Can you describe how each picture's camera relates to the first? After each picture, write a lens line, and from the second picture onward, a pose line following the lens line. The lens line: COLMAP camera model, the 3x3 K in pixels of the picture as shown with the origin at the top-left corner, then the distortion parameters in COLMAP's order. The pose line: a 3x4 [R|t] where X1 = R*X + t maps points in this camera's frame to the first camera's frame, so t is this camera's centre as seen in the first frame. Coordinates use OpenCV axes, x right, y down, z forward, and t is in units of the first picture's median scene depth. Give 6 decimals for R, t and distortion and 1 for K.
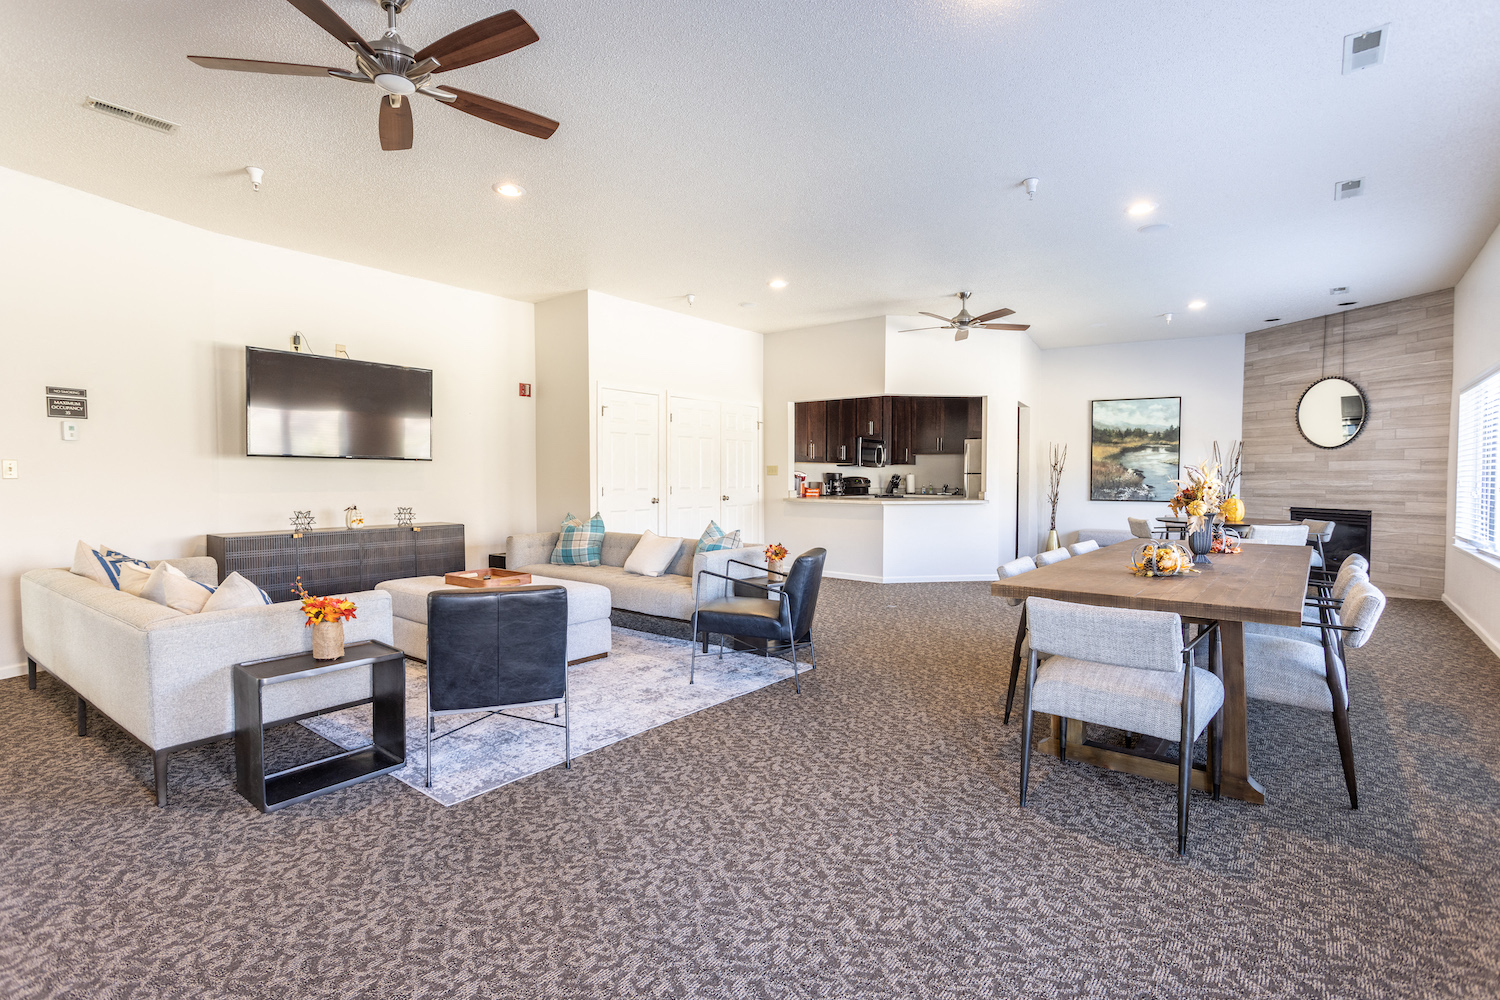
lens RADIAL K [[736.5, 0, 750.0], [0, 736.5, 500.0], [0, 0, 1]] dist [0.000871, 0.000415]
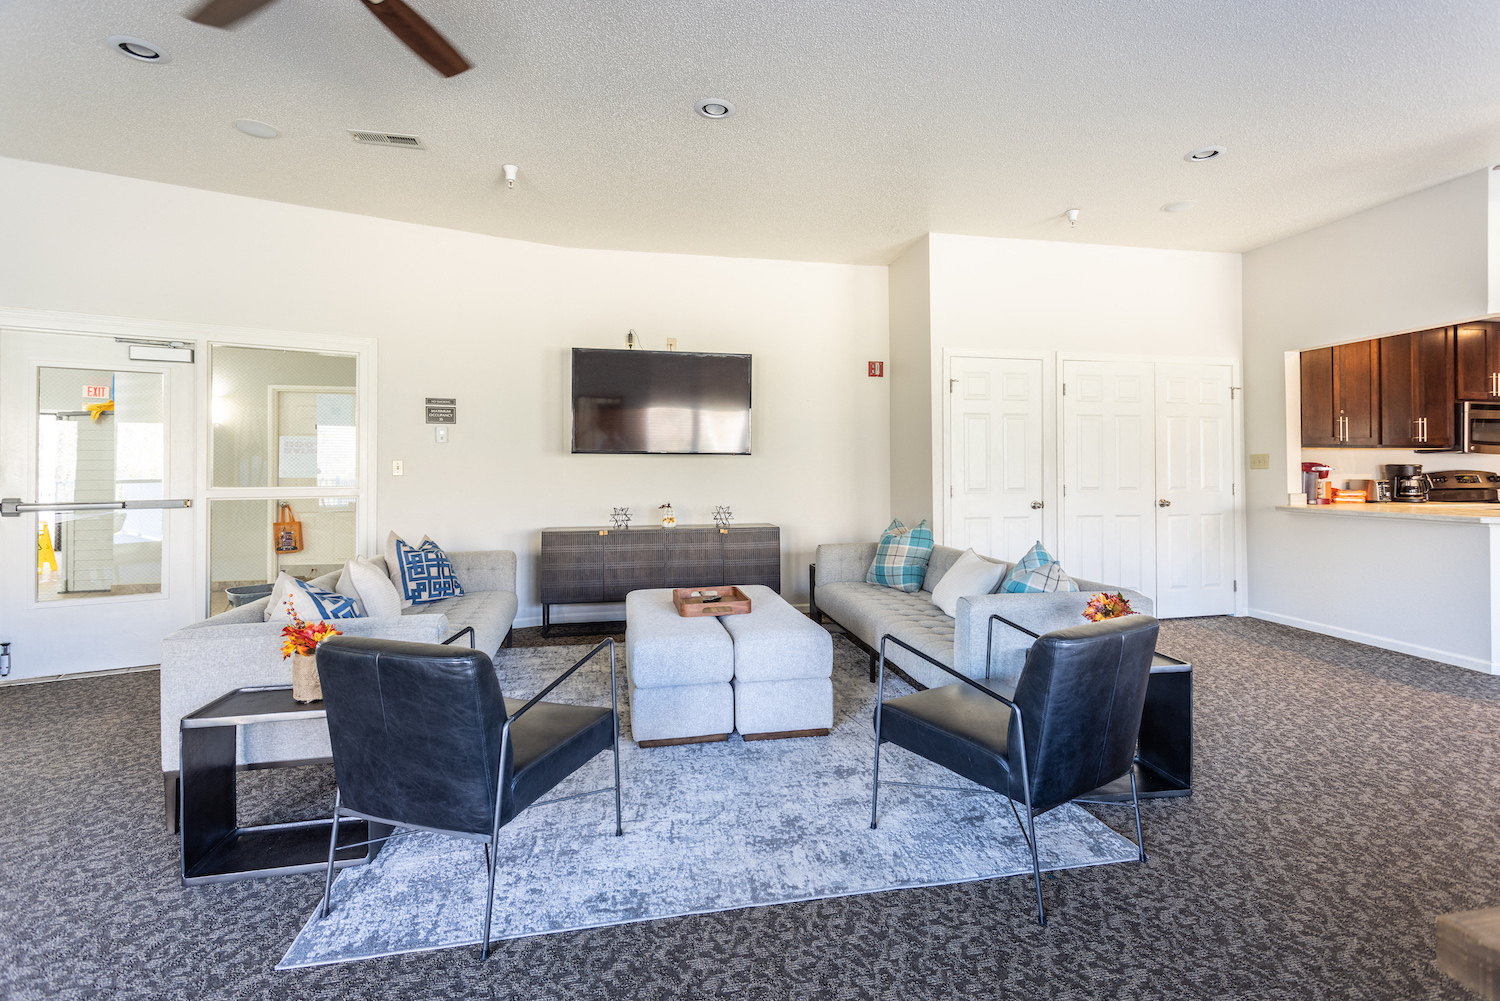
lens RADIAL K [[731.5, 0, 750.0], [0, 731.5, 479.2], [0, 0, 1]] dist [-0.001151, 0.001098]
pose [[0.763627, 0.003657, -0.645647, 0.163620], [-0.017118, 0.999747, -0.014584, -0.012501], [0.645430, 0.022189, 0.763497, 0.363457]]
